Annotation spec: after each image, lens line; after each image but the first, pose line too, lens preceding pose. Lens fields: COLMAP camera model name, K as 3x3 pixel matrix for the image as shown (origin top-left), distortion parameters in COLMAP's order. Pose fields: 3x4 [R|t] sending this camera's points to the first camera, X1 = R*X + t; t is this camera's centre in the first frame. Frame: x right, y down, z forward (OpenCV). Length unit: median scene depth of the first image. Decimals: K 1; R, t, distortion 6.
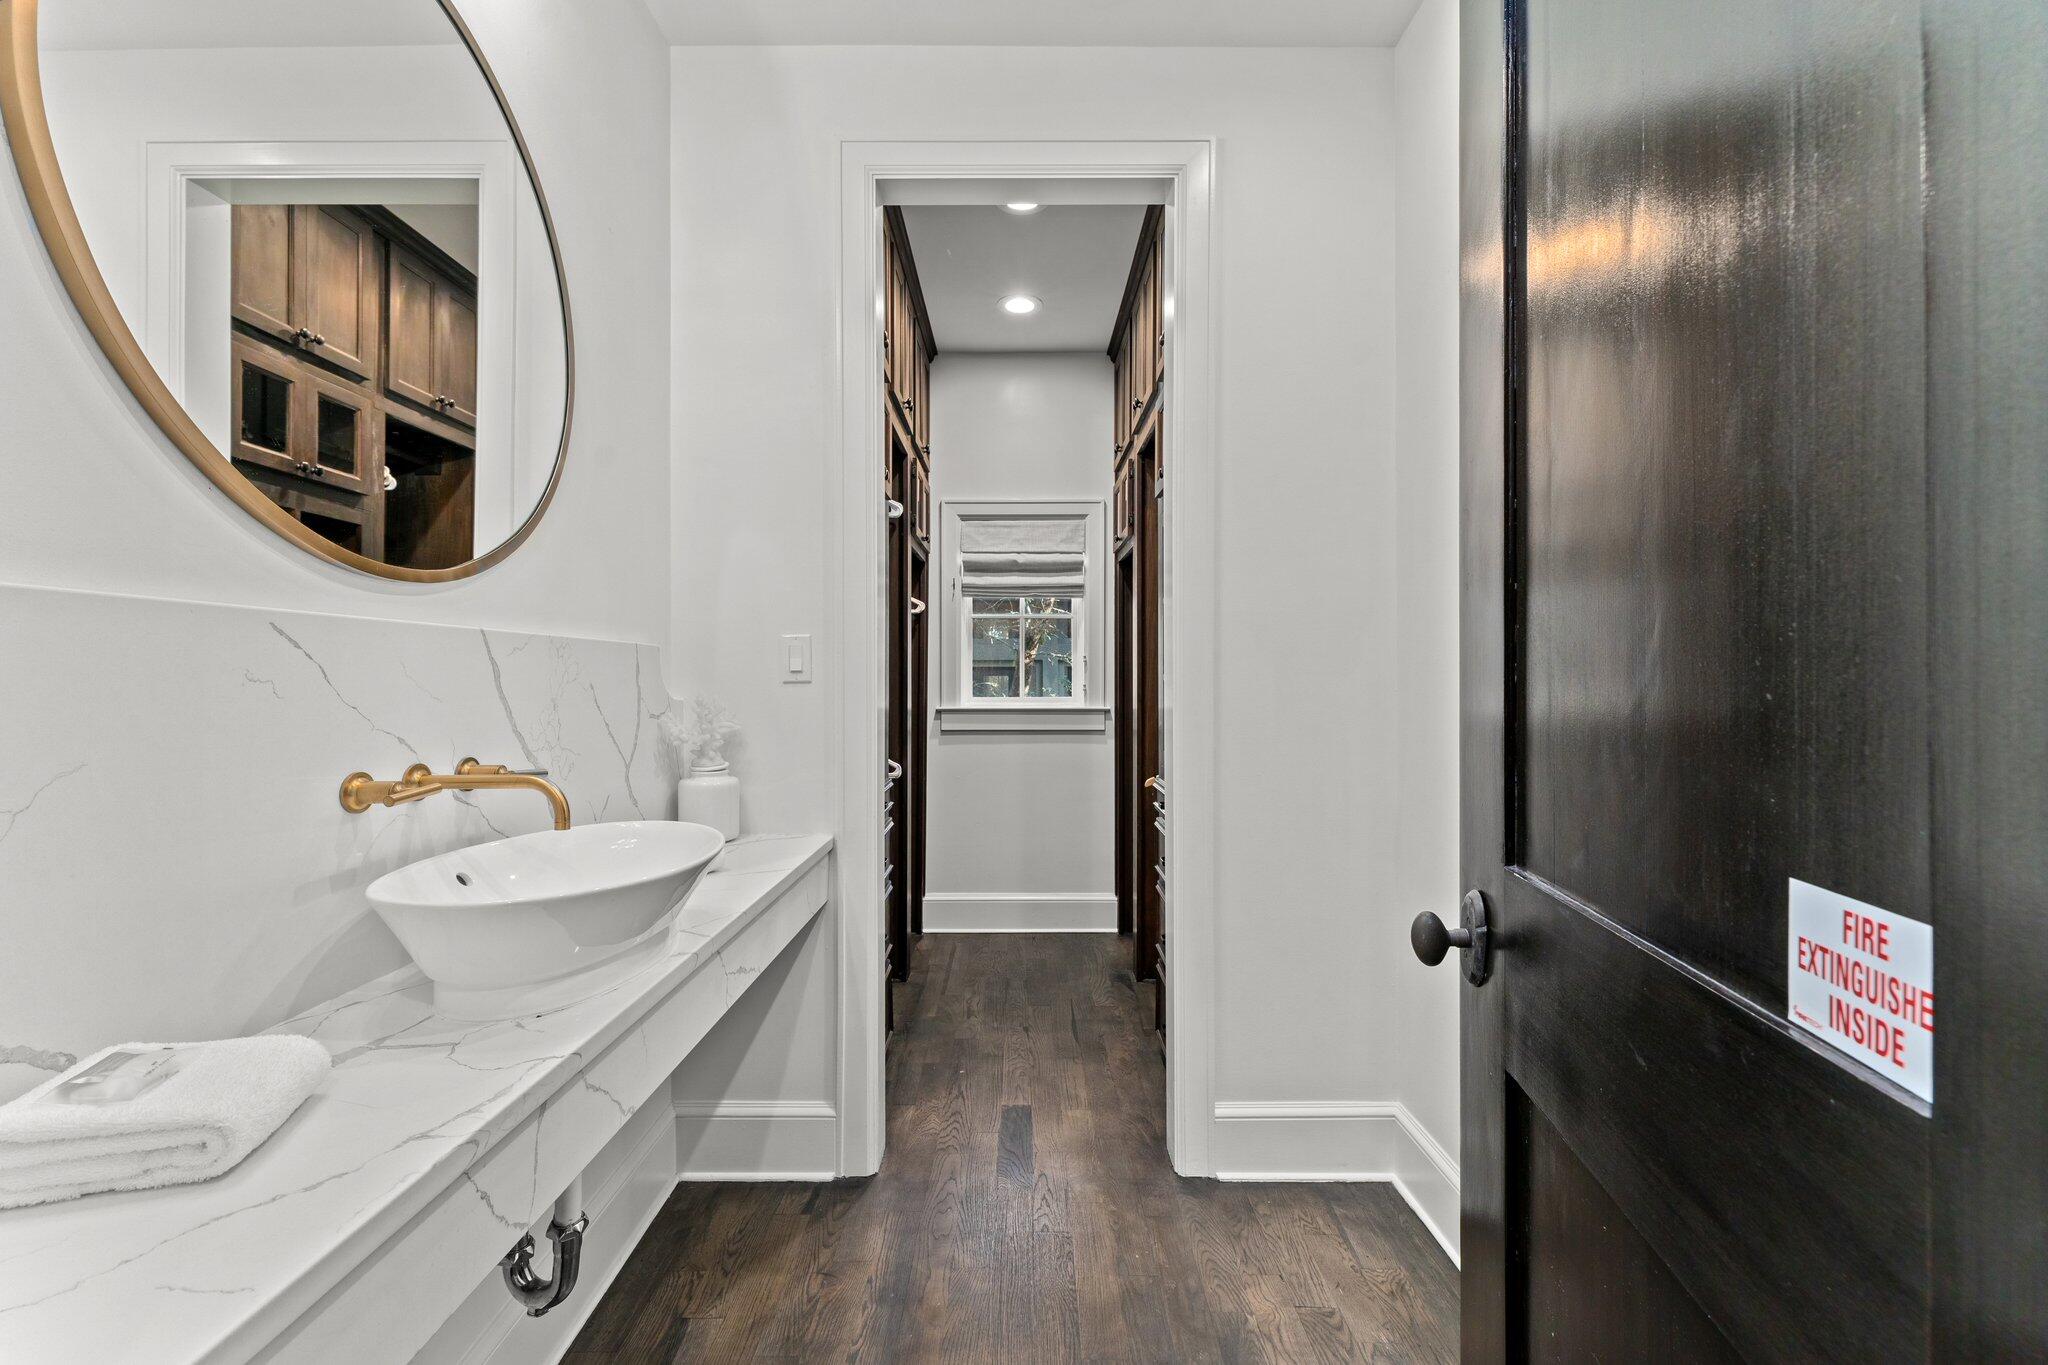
lens RADIAL K [[824.6, 0, 1022.7], [0, 824.6, 682.7], [0, 0, 1]] dist [-0.006002, -0.000126]
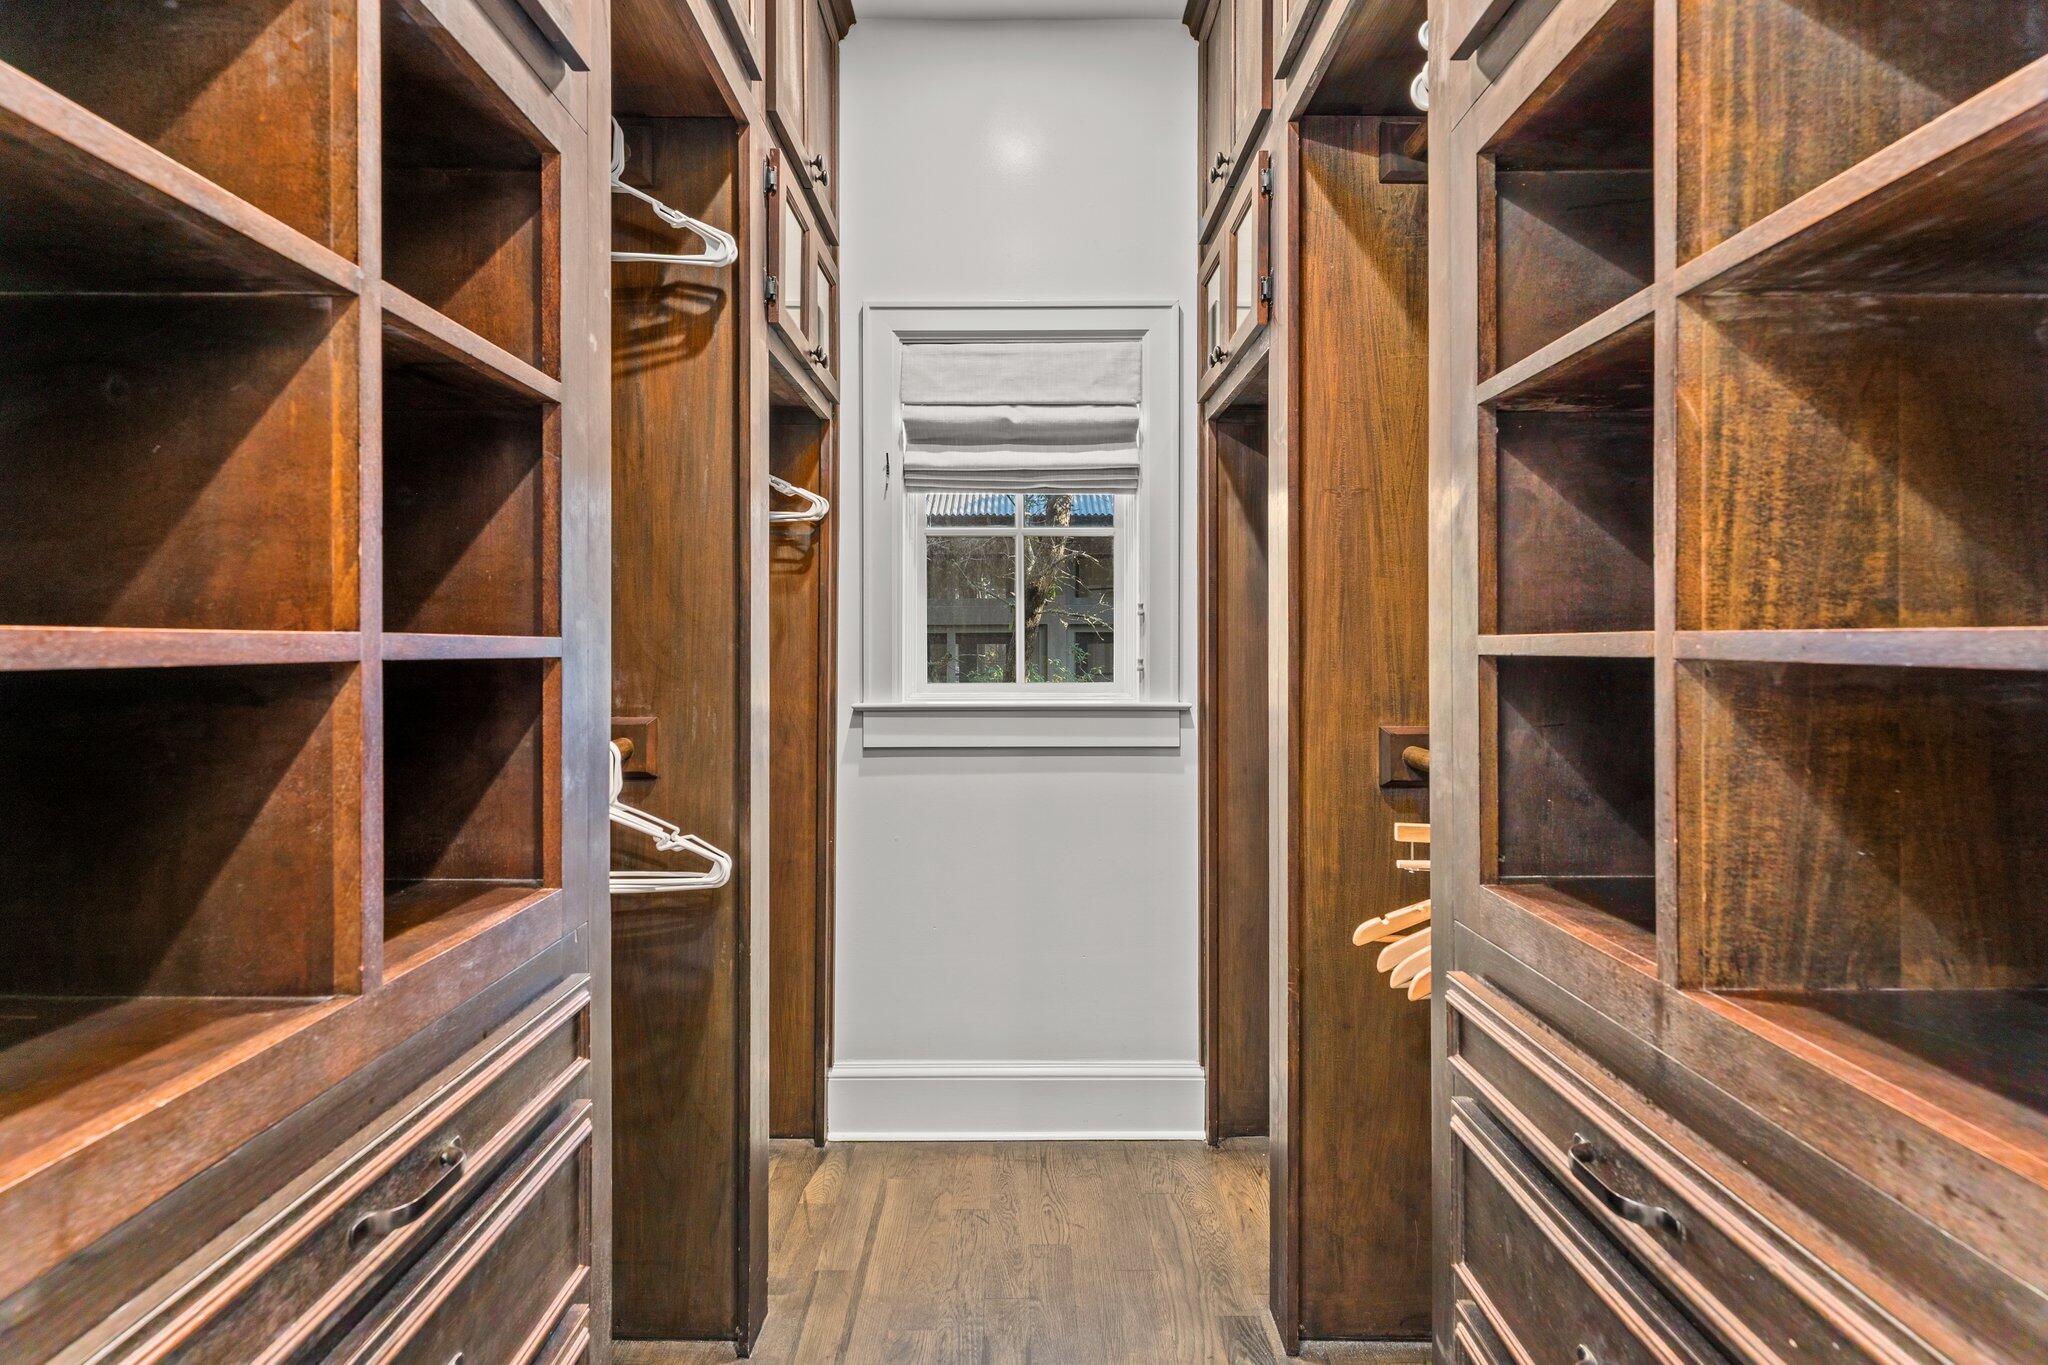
lens RADIAL K [[824.6, 0, 1021.1], [0, 824.6, 673.0], [0, 0, 1]] dist [-0.006002, -0.000126]
pose [[0.999993, -0.001473, -0.003446, 0.001913], [0.001509, 0.999946, 0.010298, 0.005386], [0.003431, -0.010303, 0.999941, 0.482419]]
